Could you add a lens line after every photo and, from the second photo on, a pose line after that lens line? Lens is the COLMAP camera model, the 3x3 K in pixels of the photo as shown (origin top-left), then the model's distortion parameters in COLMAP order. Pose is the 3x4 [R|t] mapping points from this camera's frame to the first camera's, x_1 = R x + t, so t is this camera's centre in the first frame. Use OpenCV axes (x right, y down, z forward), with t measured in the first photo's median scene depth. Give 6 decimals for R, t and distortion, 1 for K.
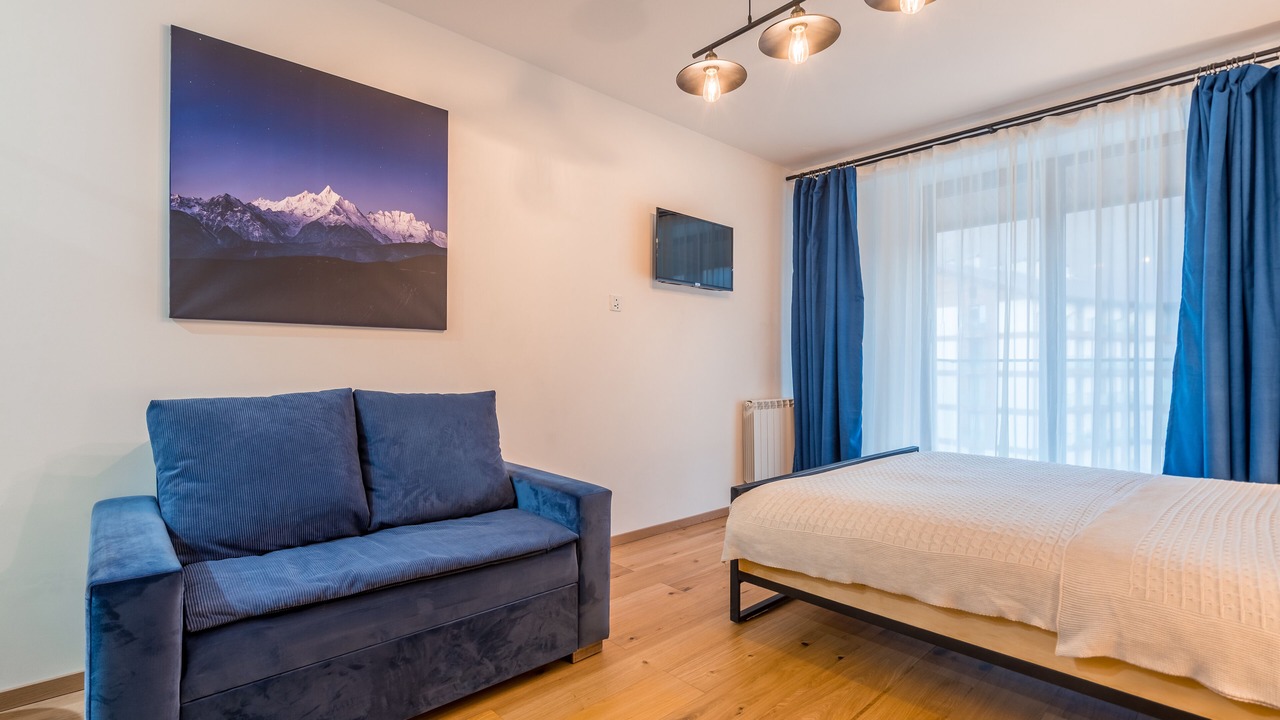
lens RADIAL K [[581.1, 0, 642.5], [0, 581.1, 367.8], [0, 0, 1]] dist [-0.012674, 0.003734]
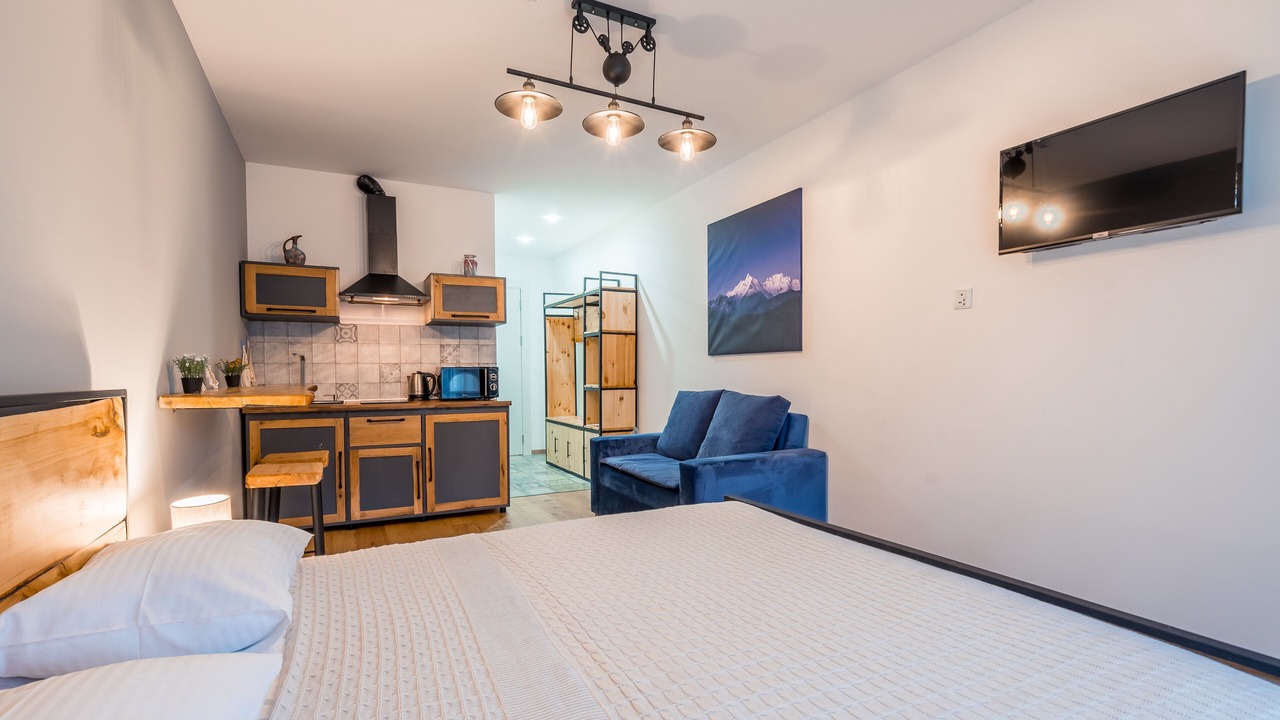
lens RADIAL K [[581.1, 0, 636.4], [0, 581.1, 385.1], [0, 0, 1]] dist [-0.012674, 0.003734]
pose [[-0.260439, 0.020666, -0.965269, 1.020748], [0.004908, 0.999786, 0.020081, -0.012915], [0.965478, 0.000492, -0.260484, 0.933577]]
